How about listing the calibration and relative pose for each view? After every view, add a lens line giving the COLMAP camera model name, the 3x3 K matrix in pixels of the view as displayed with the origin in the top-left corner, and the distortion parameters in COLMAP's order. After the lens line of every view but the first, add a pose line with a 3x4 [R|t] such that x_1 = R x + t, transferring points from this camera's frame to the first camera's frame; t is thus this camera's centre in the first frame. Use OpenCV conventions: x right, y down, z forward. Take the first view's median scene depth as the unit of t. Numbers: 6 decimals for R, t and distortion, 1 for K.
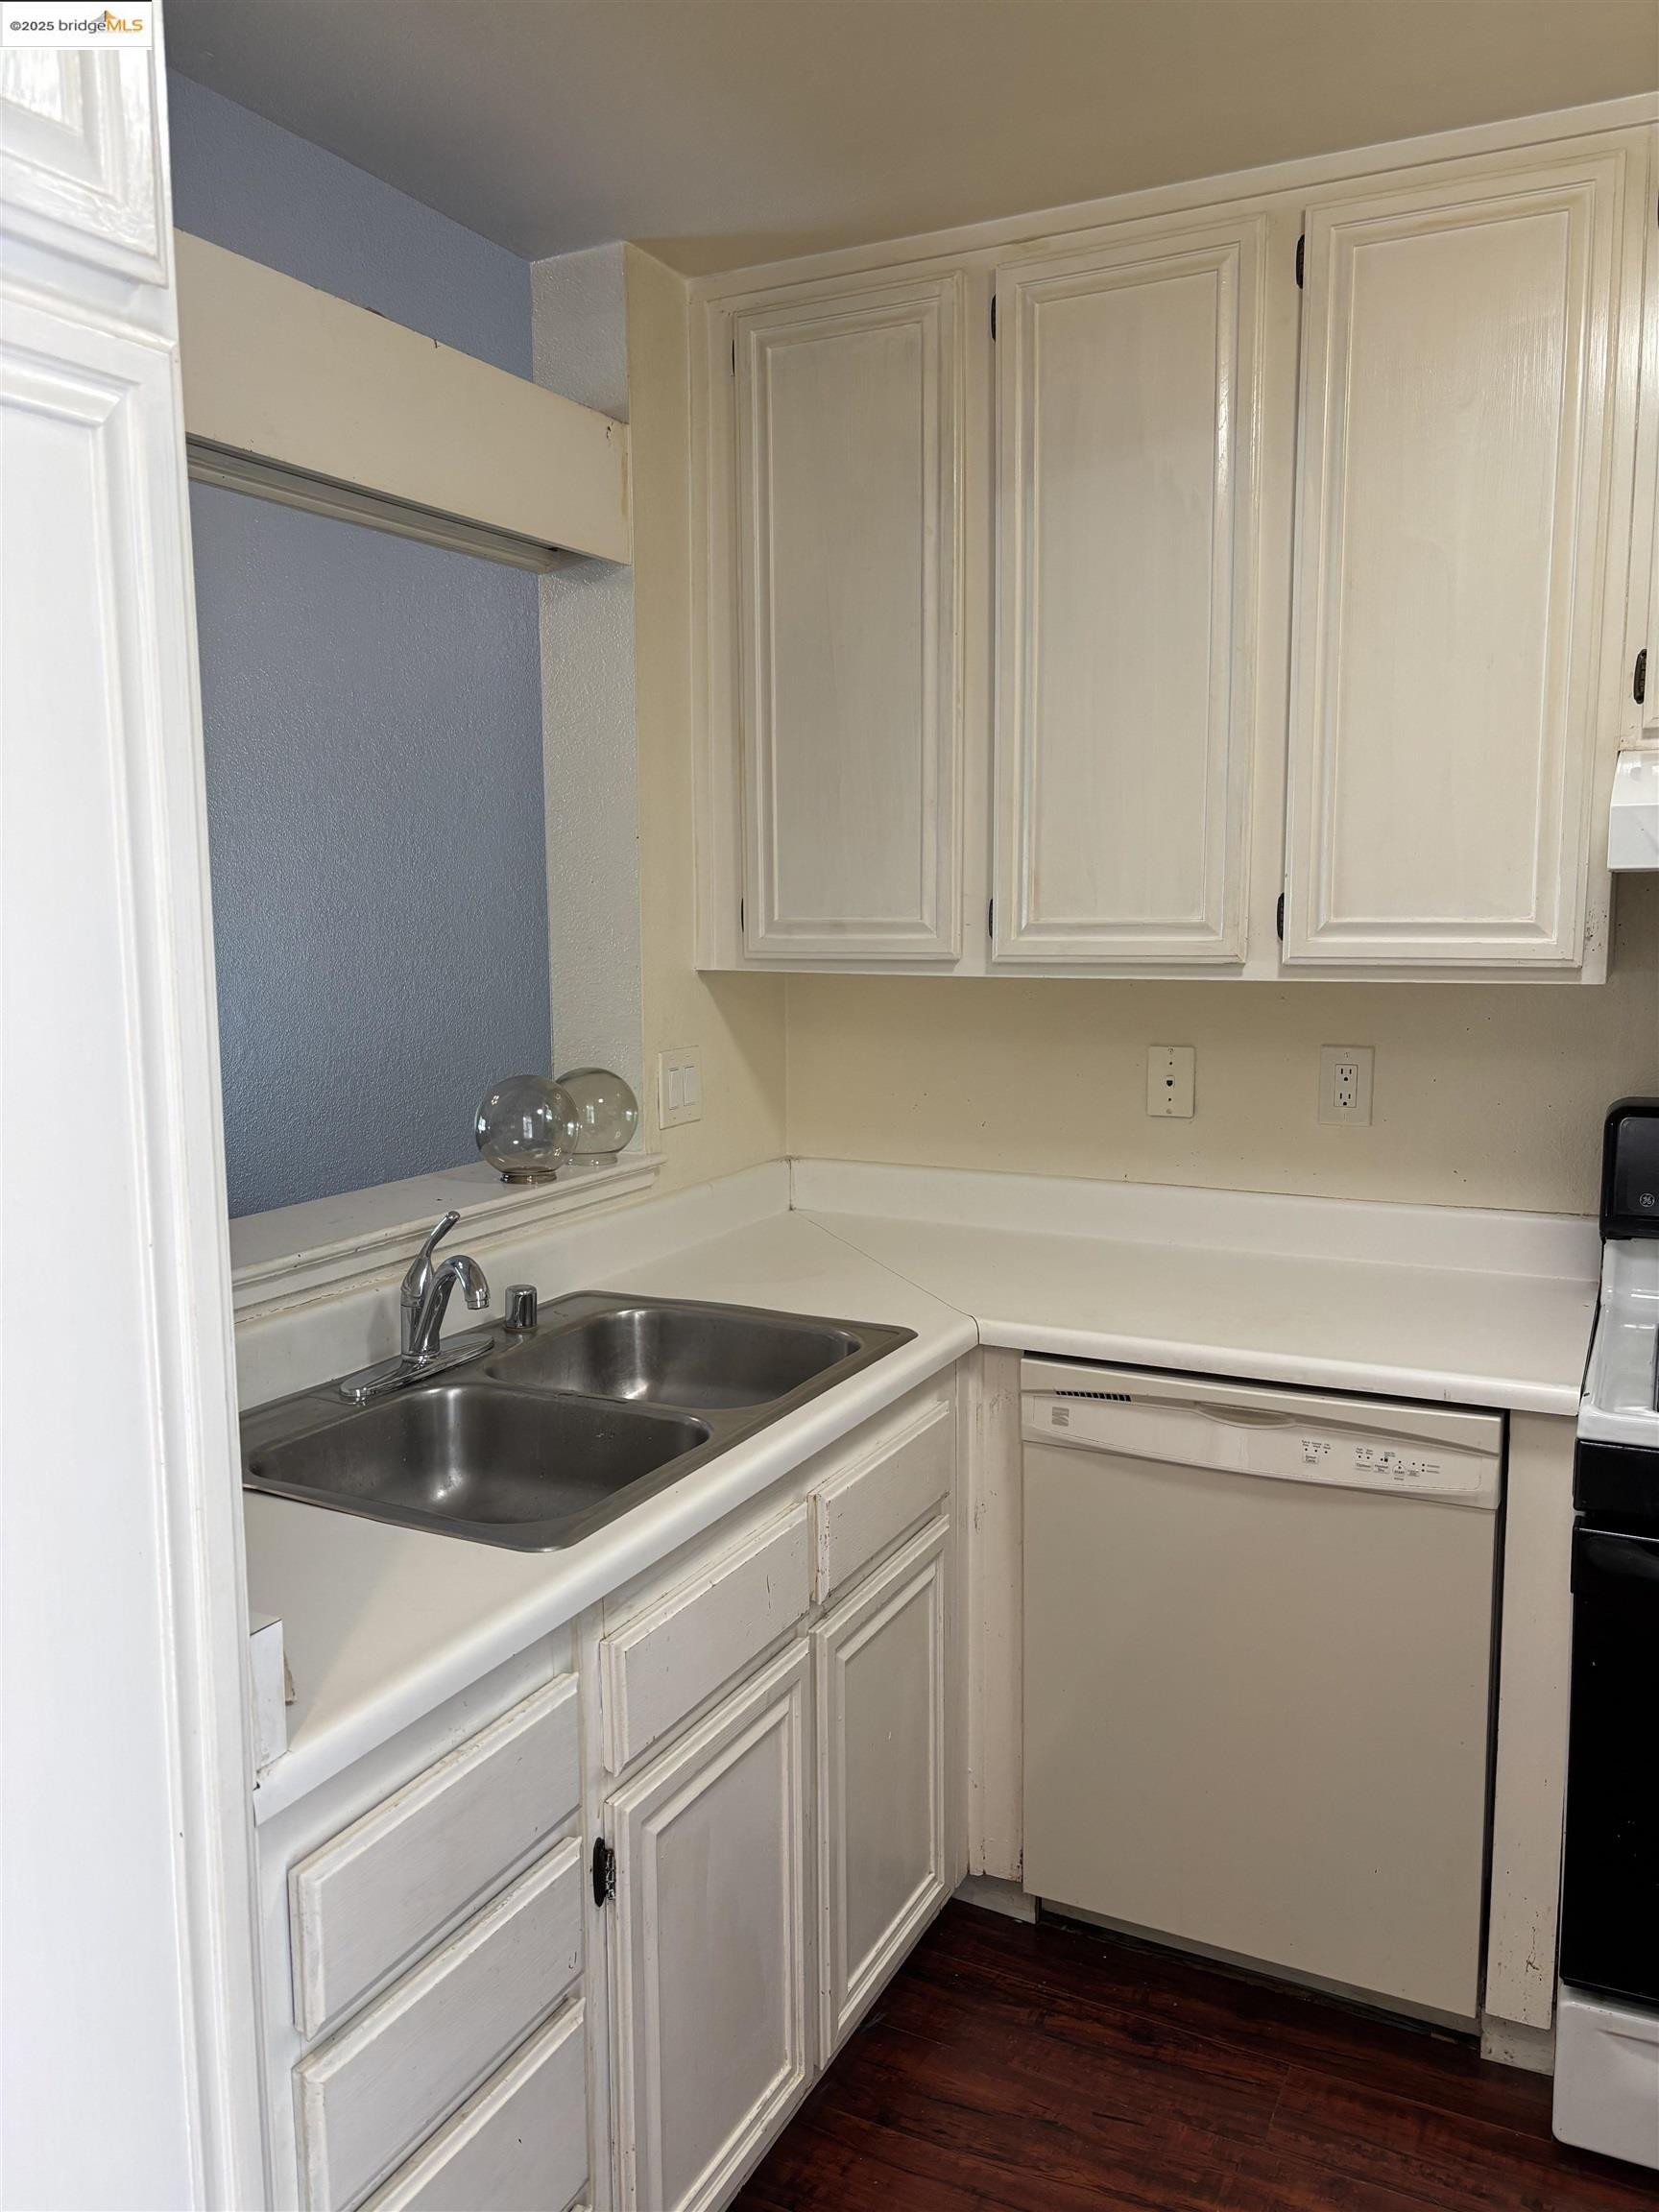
lens RADIAL K [[1677.1, 0, 835.3], [0, 1677.1, 1111.2], [0, 0, 1]] dist [0.023507, -0.018196]
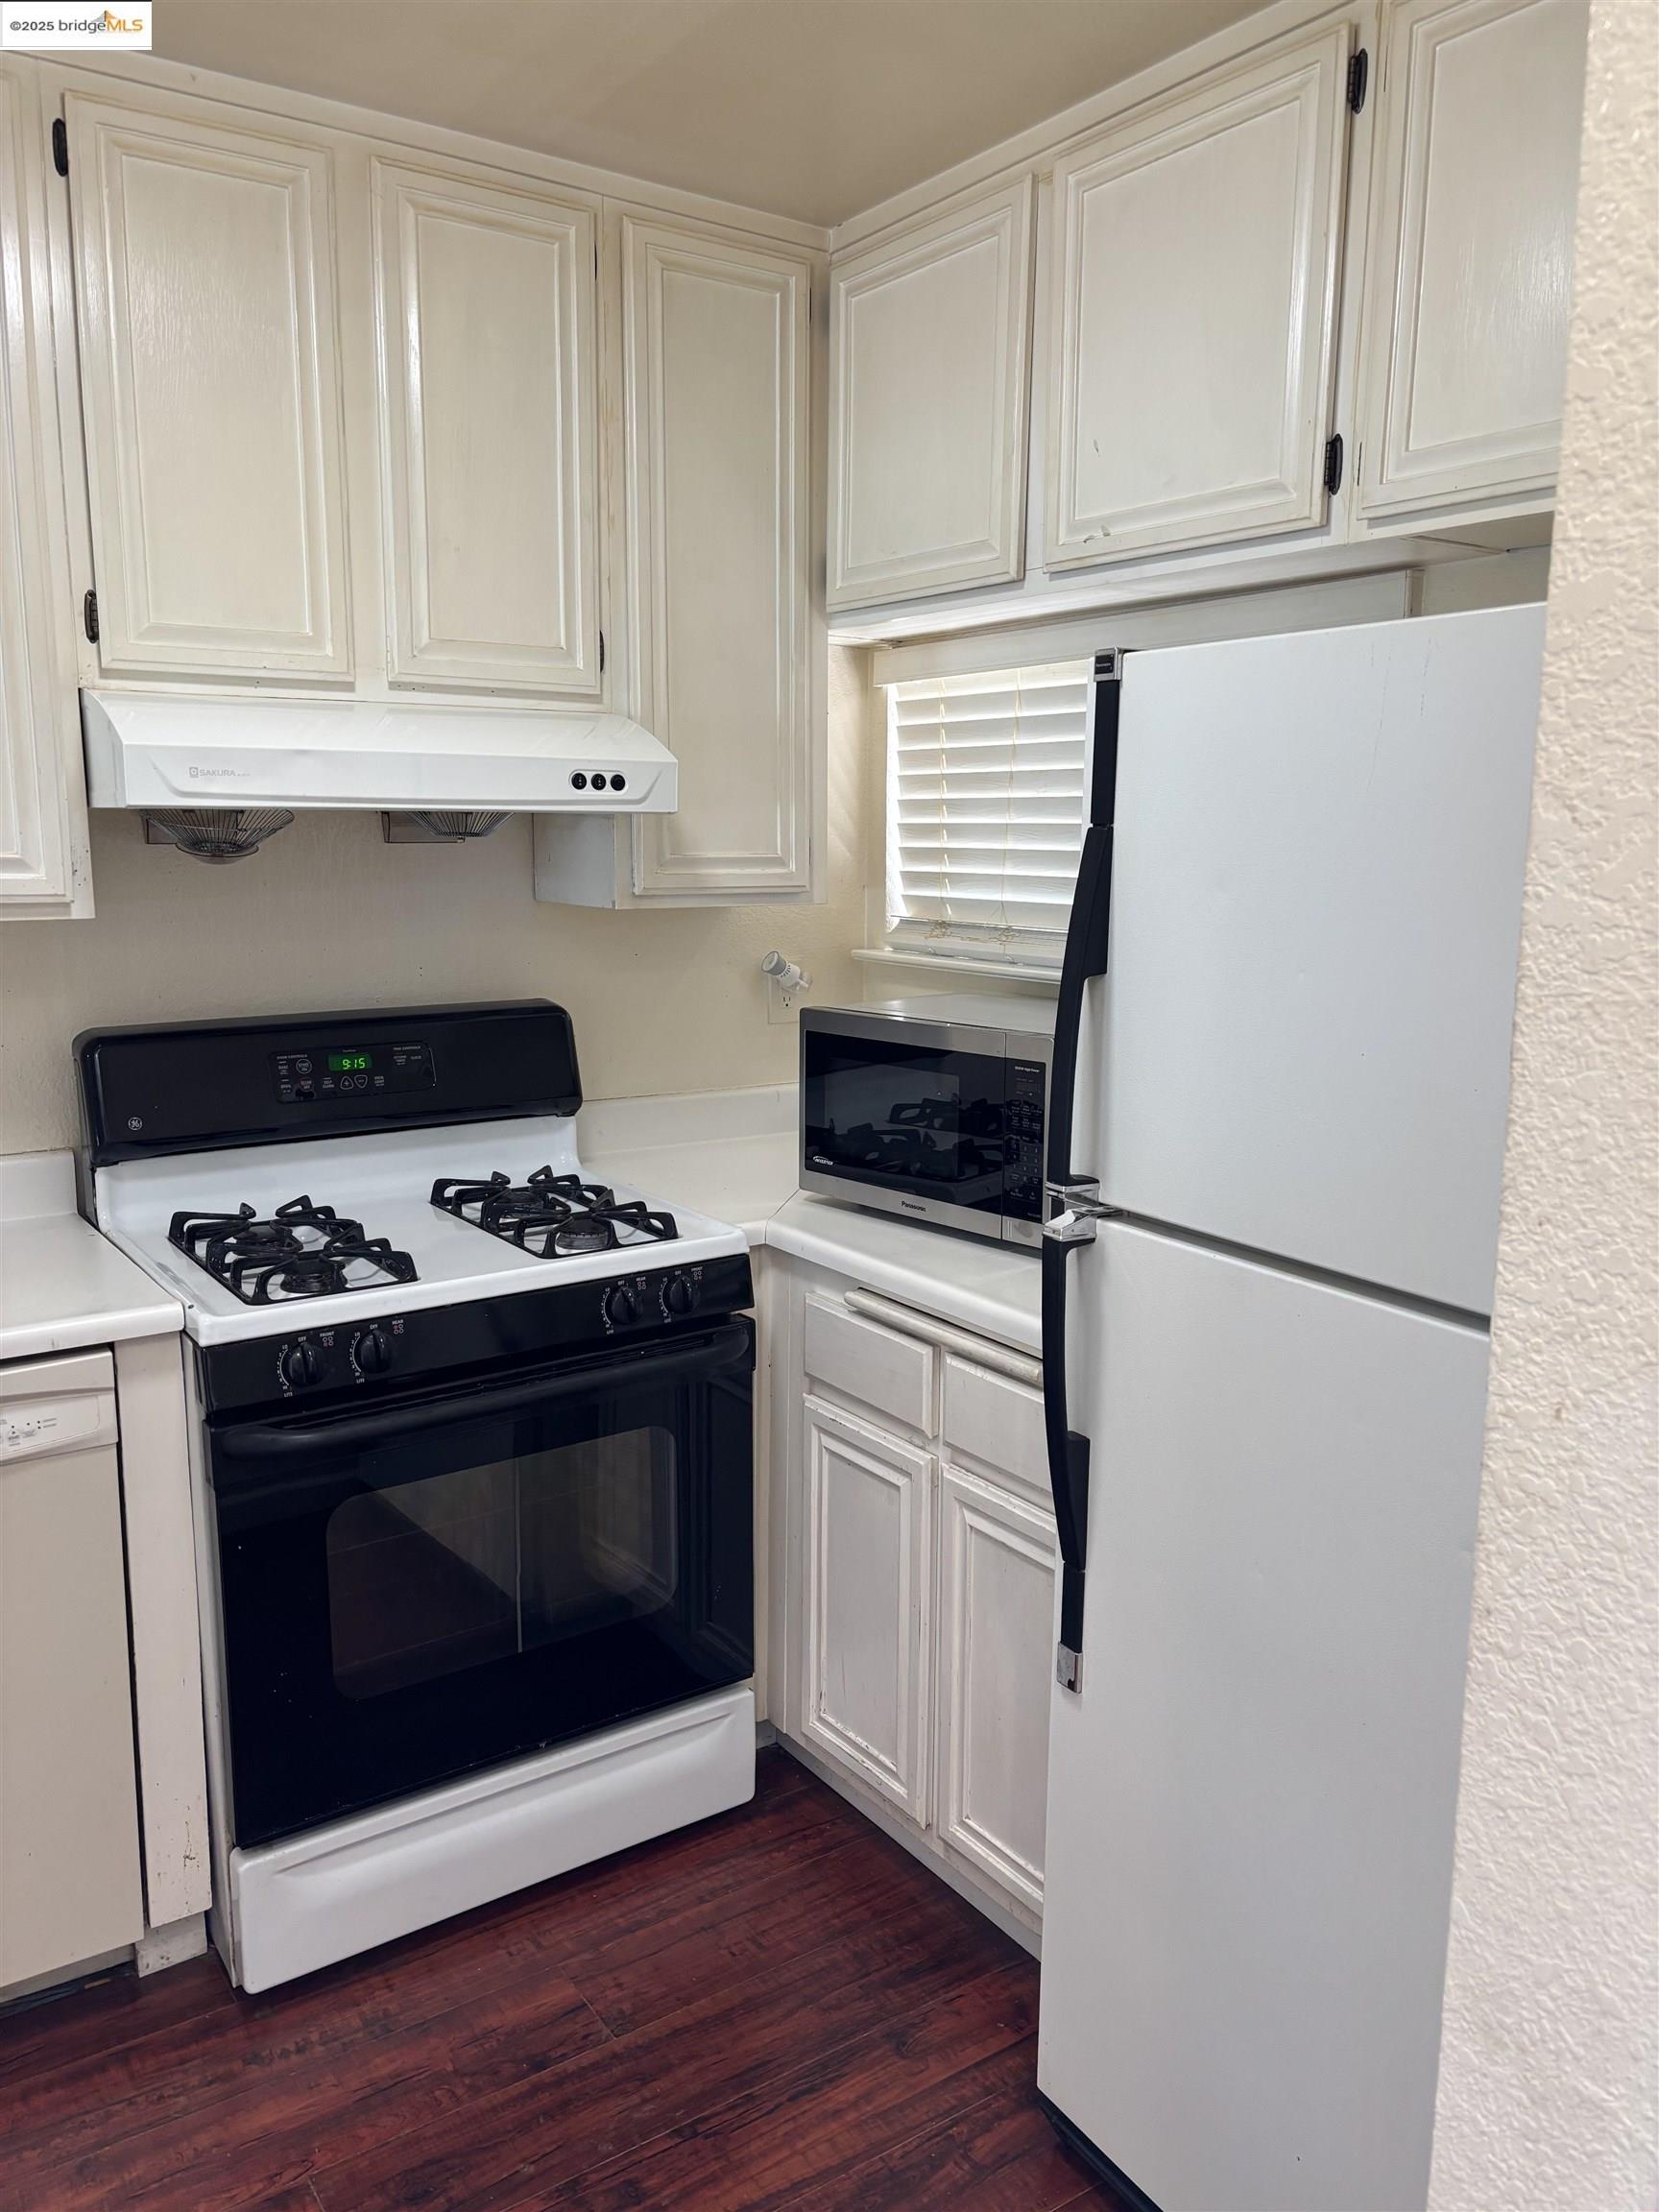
lens RADIAL K [[1677.1, 0, 832.0], [0, 1677.1, 1102.7], [0, 0, 1]] dist [0.023507, -0.018196]
pose [[0.497667, -0.129169, 0.857696, -0.229087], [0.100226, 0.990789, 0.091058, -0.013557], [-0.861558, 0.040647, 0.506029, 0.110541]]
